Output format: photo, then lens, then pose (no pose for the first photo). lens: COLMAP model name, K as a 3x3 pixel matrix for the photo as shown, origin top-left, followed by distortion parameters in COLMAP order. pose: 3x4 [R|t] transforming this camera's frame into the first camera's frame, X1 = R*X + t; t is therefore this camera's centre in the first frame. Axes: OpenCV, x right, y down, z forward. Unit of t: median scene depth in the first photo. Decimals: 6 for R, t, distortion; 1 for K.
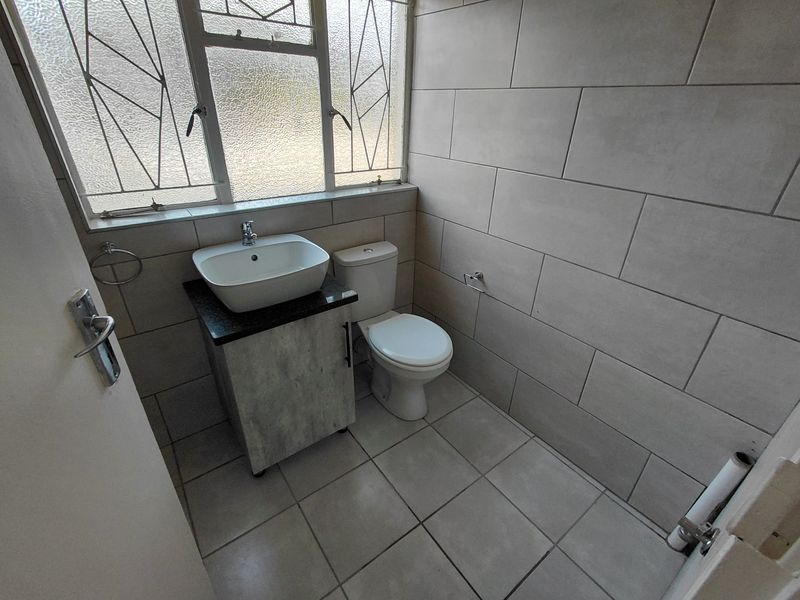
lens RADIAL K [[370.1, 0, 398.6], [0, 370.1, 294.1], [0, 0, 1]] dist [0.002524, 0.000679]
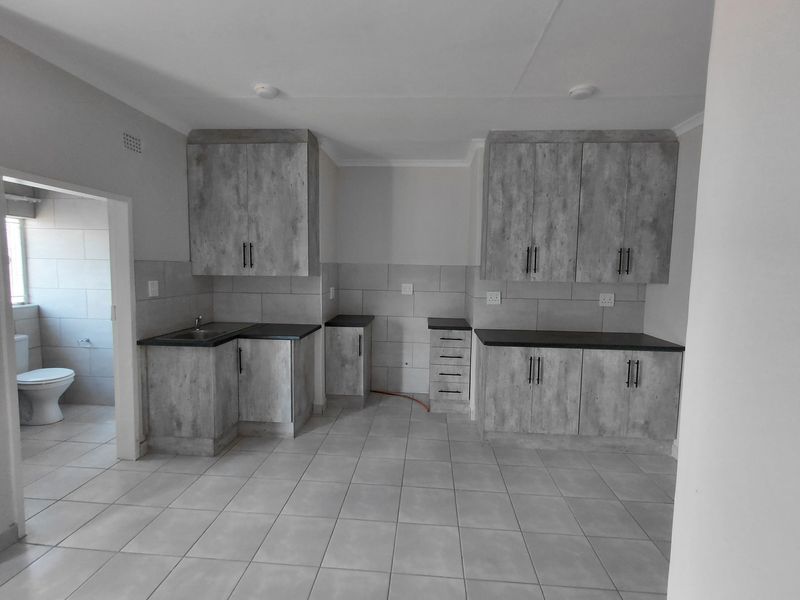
lens RADIAL K [[370.1, 0, 398.6], [0, 370.1, 294.1], [0, 0, 1]] dist [0.002524, 0.000679]
pose [[0.661790, -0.080380, 0.745368, -0.181864], [0.355103, 0.909237, -0.217233, 0.953742], [-0.660255, 0.408444, 0.630267, -1.872225]]
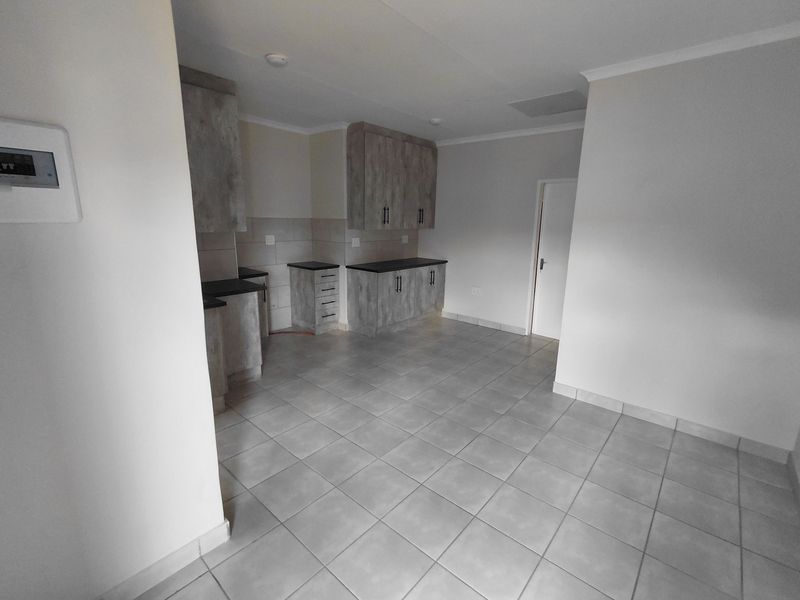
lens RADIAL K [[365.8, 0, 397.4], [0, 365.8, 296.8], [0, 0, 1]] dist [-0.002020, -0.000158]
pose [[-0.201480, -0.243808, 0.948664, -1.332268], [0.437024, 0.844403, 0.309829, 0.248065], [-0.876594, 0.477013, -0.063581, -0.678795]]
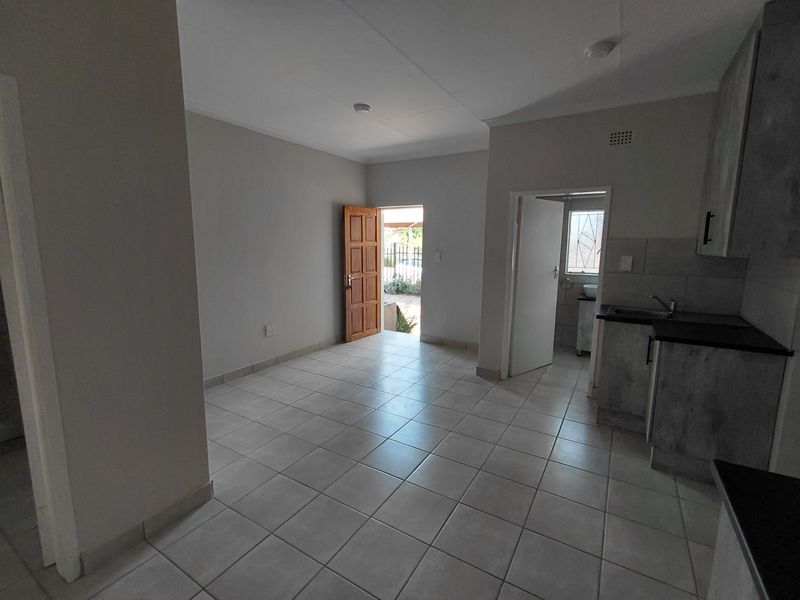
lens RADIAL K [[370.1, 0, 398.6], [0, 370.1, 294.1], [0, 0, 1]] dist [0.002524, 0.000679]
pose [[0.366219, 0.097253, -0.925433, 1.937922], [-0.428986, 0.900179, -0.075162, 0.943593], [0.825745, 0.424524, 0.371383, -1.637505]]
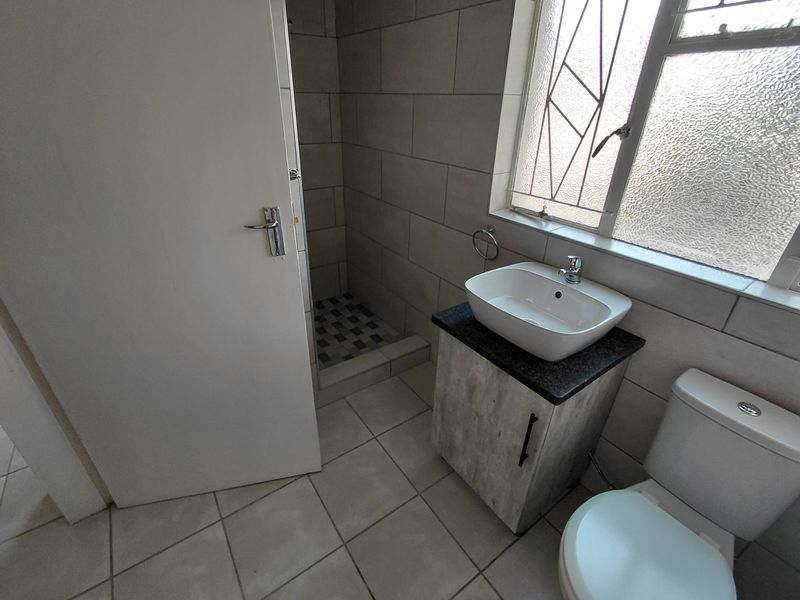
lens RADIAL K [[365.8, 0, 397.4], [0, 365.8, 296.8], [0, 0, 1]] dist [-0.002020, -0.000158]
pose [[-0.044129, 0.440232, -0.896799, 0.399146], [-0.479447, 0.778210, 0.405610, -0.254694], [0.876461, 0.447867, 0.176726, 0.494759]]
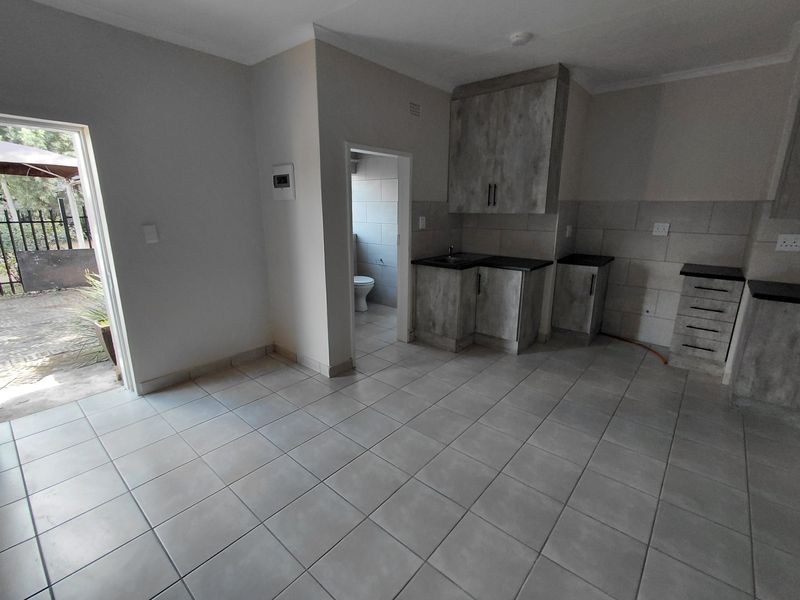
lens RADIAL K [[365.8, 0, 397.4], [0, 365.8, 296.8], [0, 0, 1]] dist [-0.002020, -0.000158]
pose [[0.977018, -0.083682, 0.196045, -0.298448], [0.126697, 0.967602, -0.218390, 1.085679], [-0.171419, 0.238209, 0.955967, -2.101895]]
